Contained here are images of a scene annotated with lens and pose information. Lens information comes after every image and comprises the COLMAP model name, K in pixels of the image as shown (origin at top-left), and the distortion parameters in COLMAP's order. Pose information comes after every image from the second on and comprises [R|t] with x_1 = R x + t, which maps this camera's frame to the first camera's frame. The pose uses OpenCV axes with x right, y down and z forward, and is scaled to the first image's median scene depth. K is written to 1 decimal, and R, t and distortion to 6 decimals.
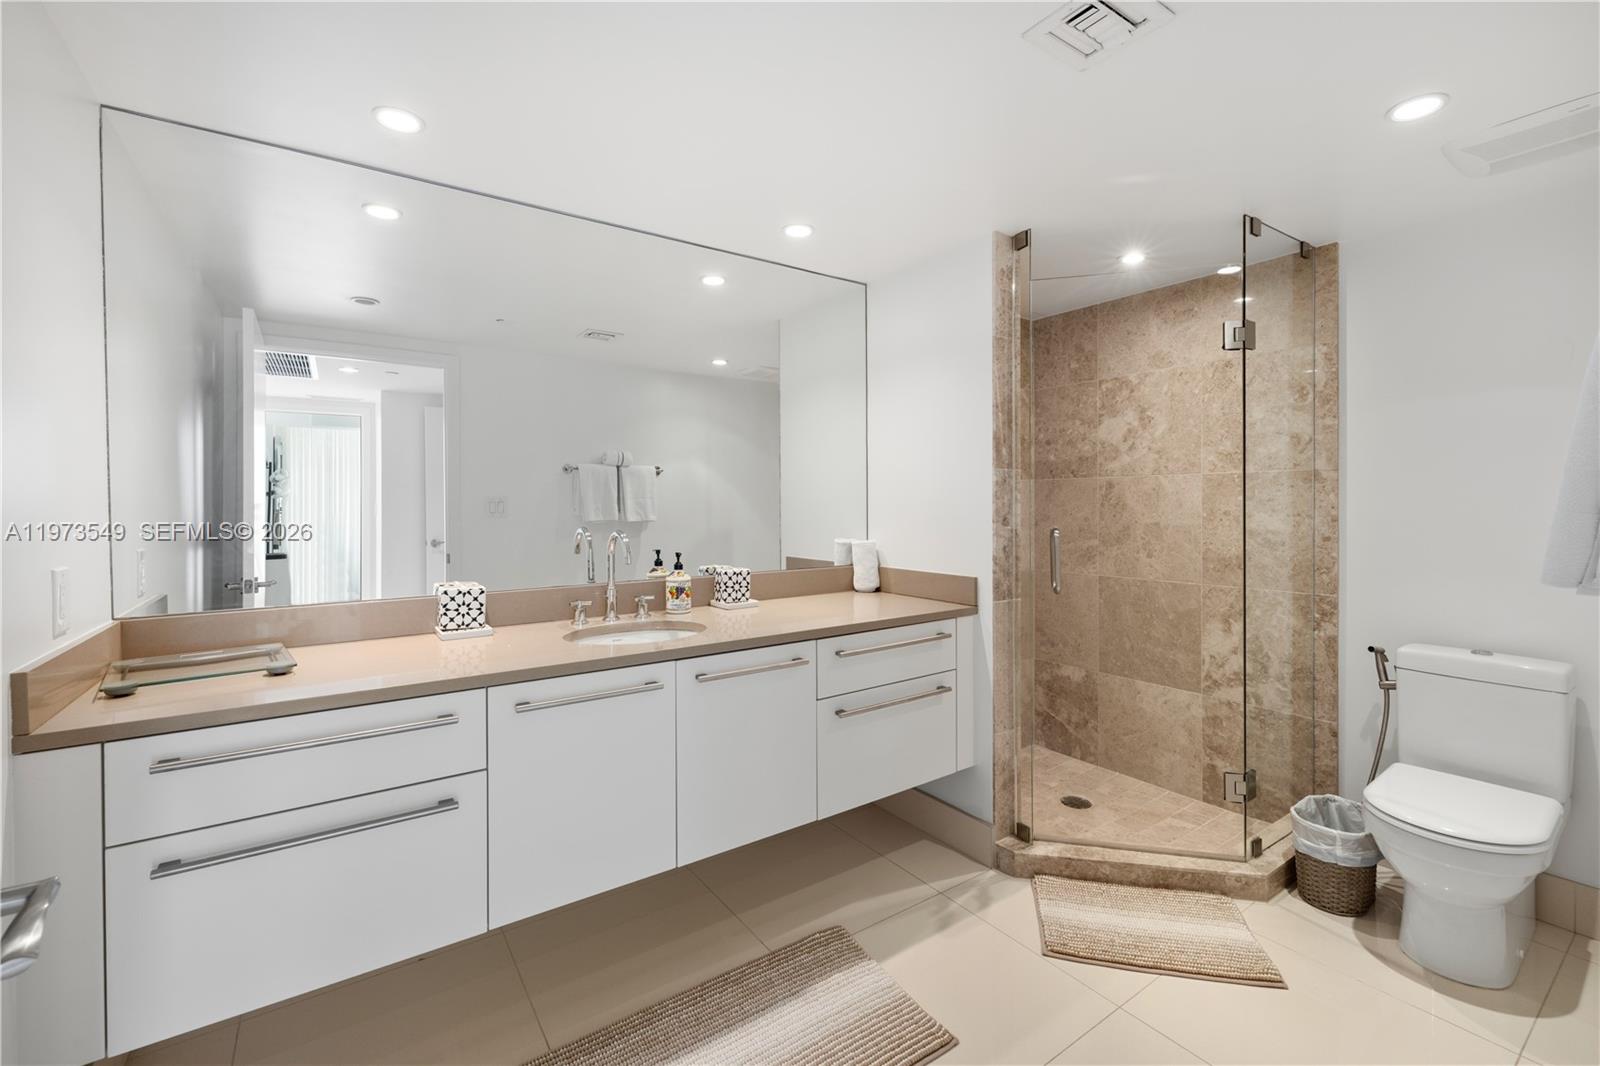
lens RADIAL K [[673.7, 0, 799.6], [0, 673.7, 511.4], [0, 0, 1]] dist [-0.001176, -0.000061]
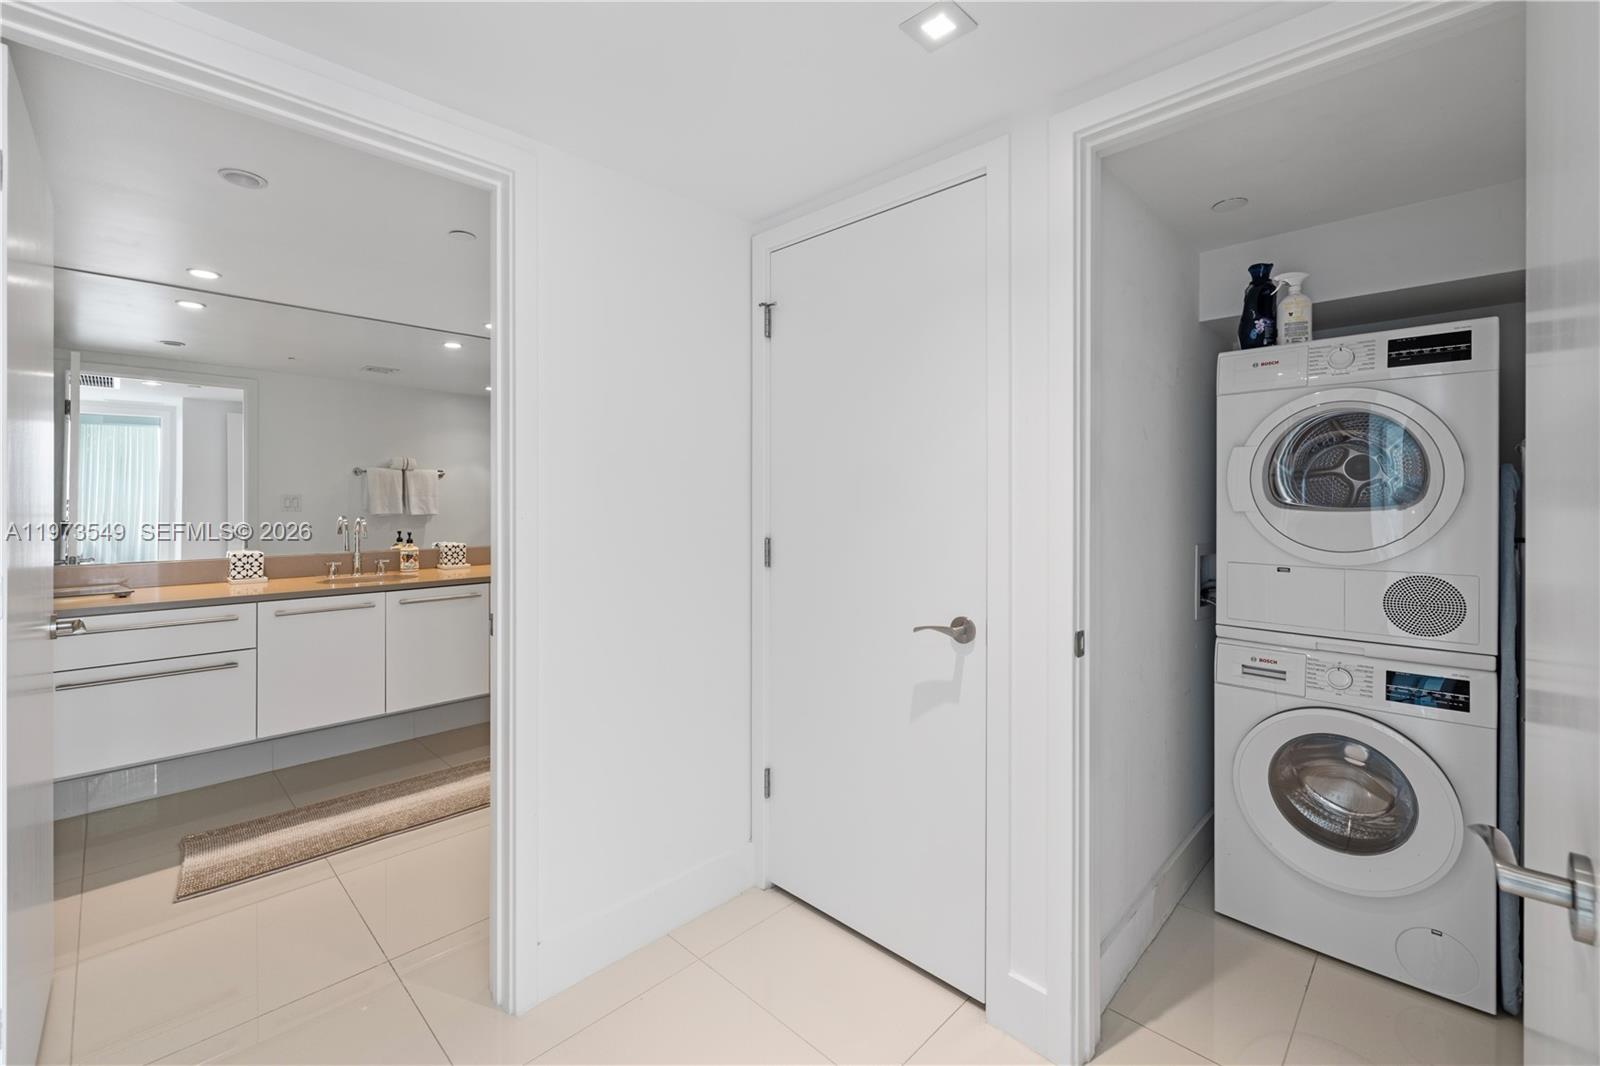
lens RADIAL K [[674.8, 0, 793.3], [0, 674.8, 503.7], [0, 0, 1]] dist [-0.000975, -0.000141]
pose [[0.982646, 0.004176, 0.185443, 0.387190], [-0.002706, 0.999963, -0.008178, 0.006046], [-0.185470, 0.007534, 0.982621, -0.660575]]
